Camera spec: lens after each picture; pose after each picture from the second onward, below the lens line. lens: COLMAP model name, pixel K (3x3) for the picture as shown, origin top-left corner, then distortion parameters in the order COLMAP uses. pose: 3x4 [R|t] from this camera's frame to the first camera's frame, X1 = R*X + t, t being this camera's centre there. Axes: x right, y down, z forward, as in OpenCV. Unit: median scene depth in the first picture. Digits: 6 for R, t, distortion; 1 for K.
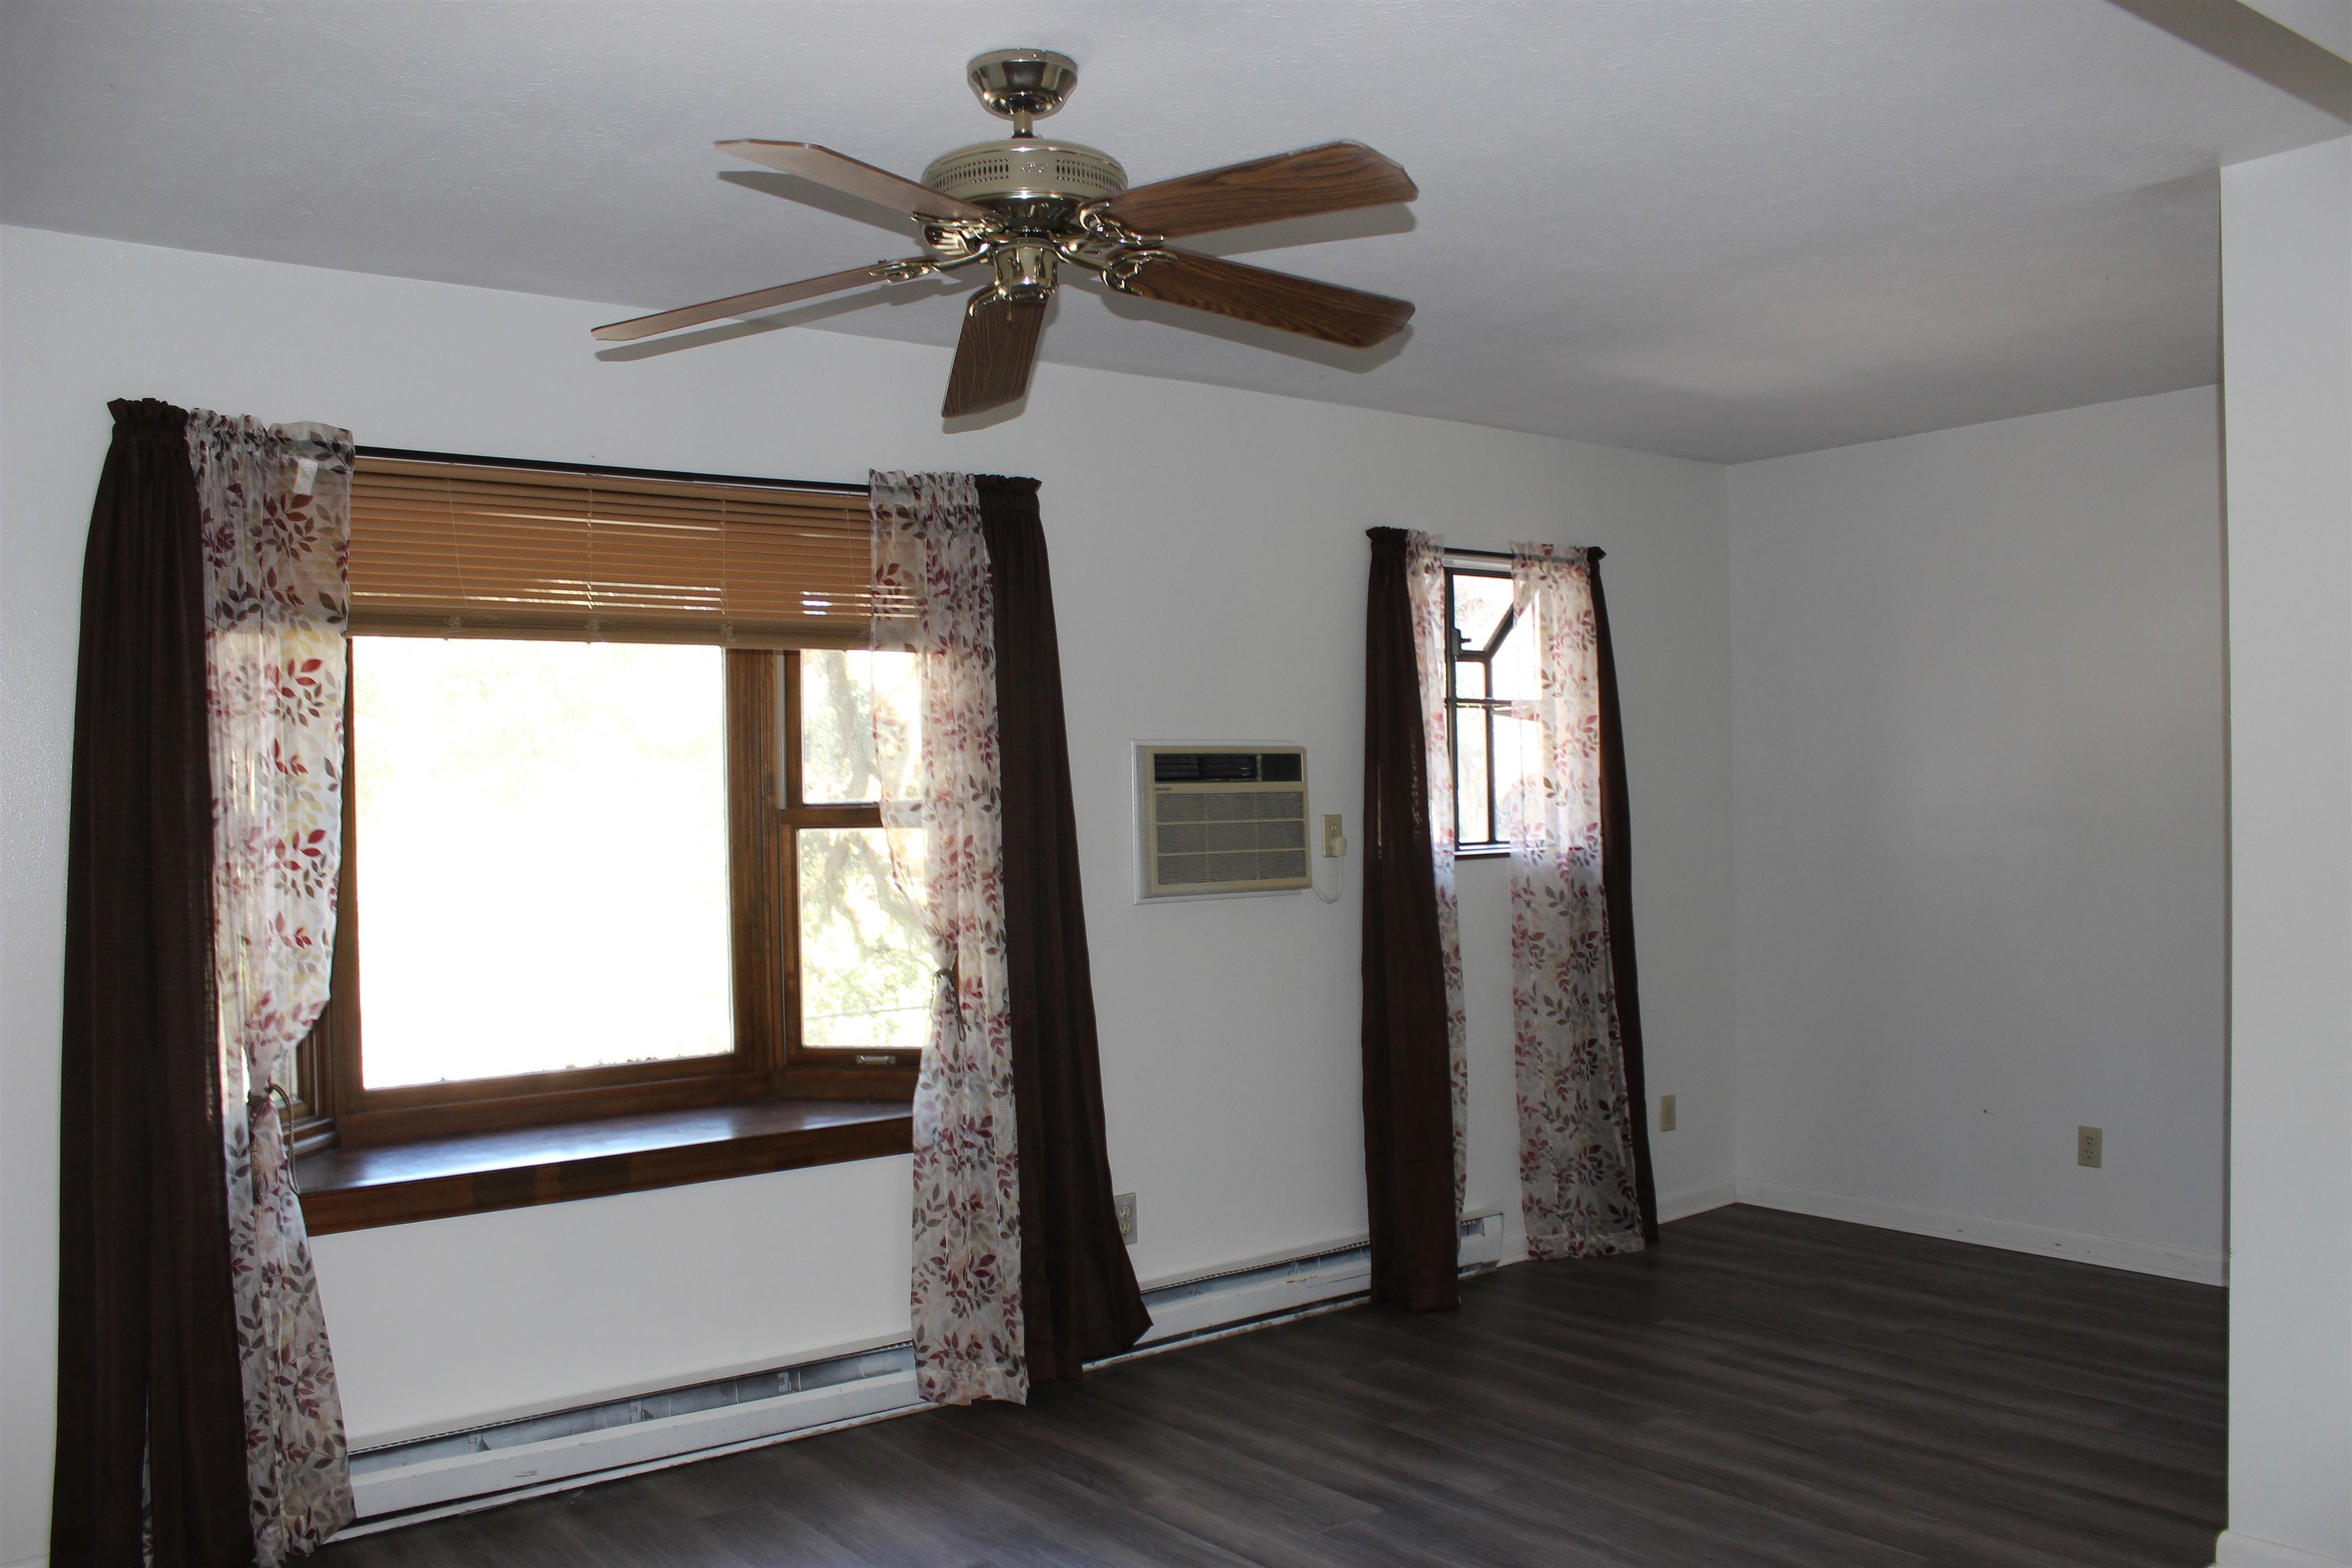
lens RADIAL K [[1920.8, 0, 1159.8], [0, 1920.8, 795.9], [0, 0, 1]] dist [-0.176052, 0.168641]
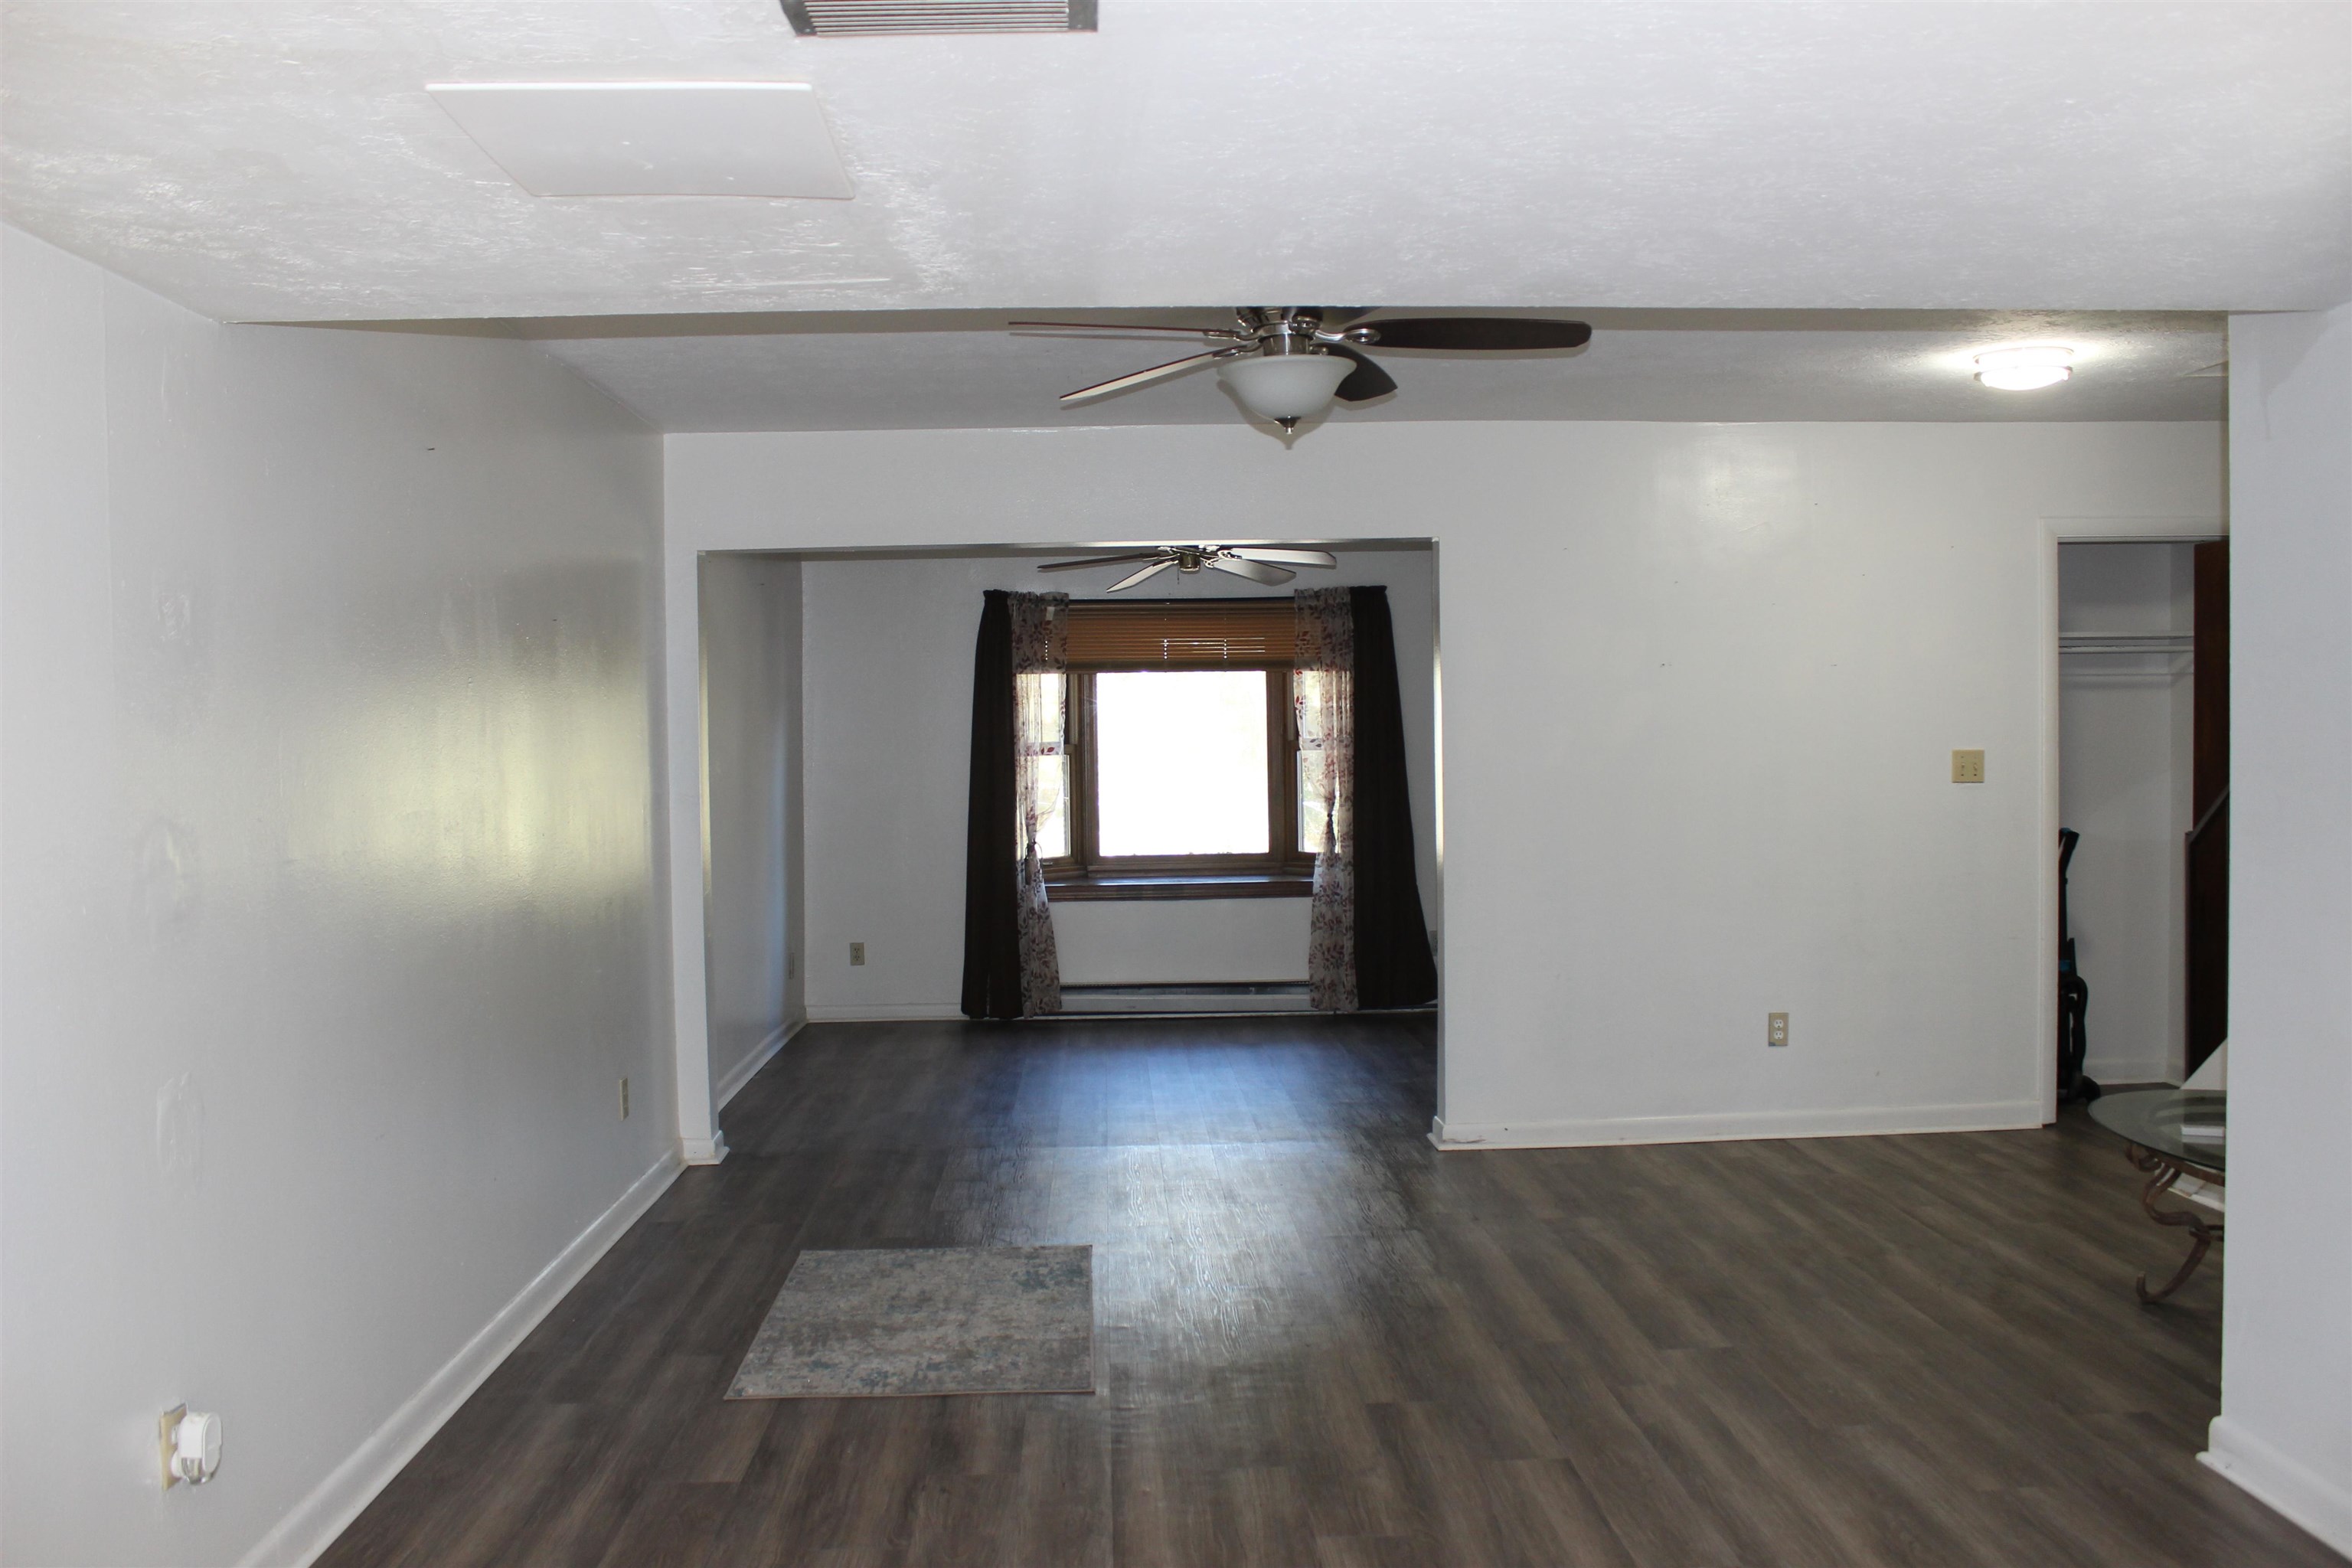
lens RADIAL K [[1920.8, 0, 1159.8], [0, 1920.8, 795.9], [0, 0, 1]] dist [-0.176052, 0.168641]
pose [[0.815146, 0.027405, -0.578607, 1.024053], [-0.004189, 0.999133, 0.041420, -0.021383], [0.579241, -0.031339, 0.814554, -0.931080]]
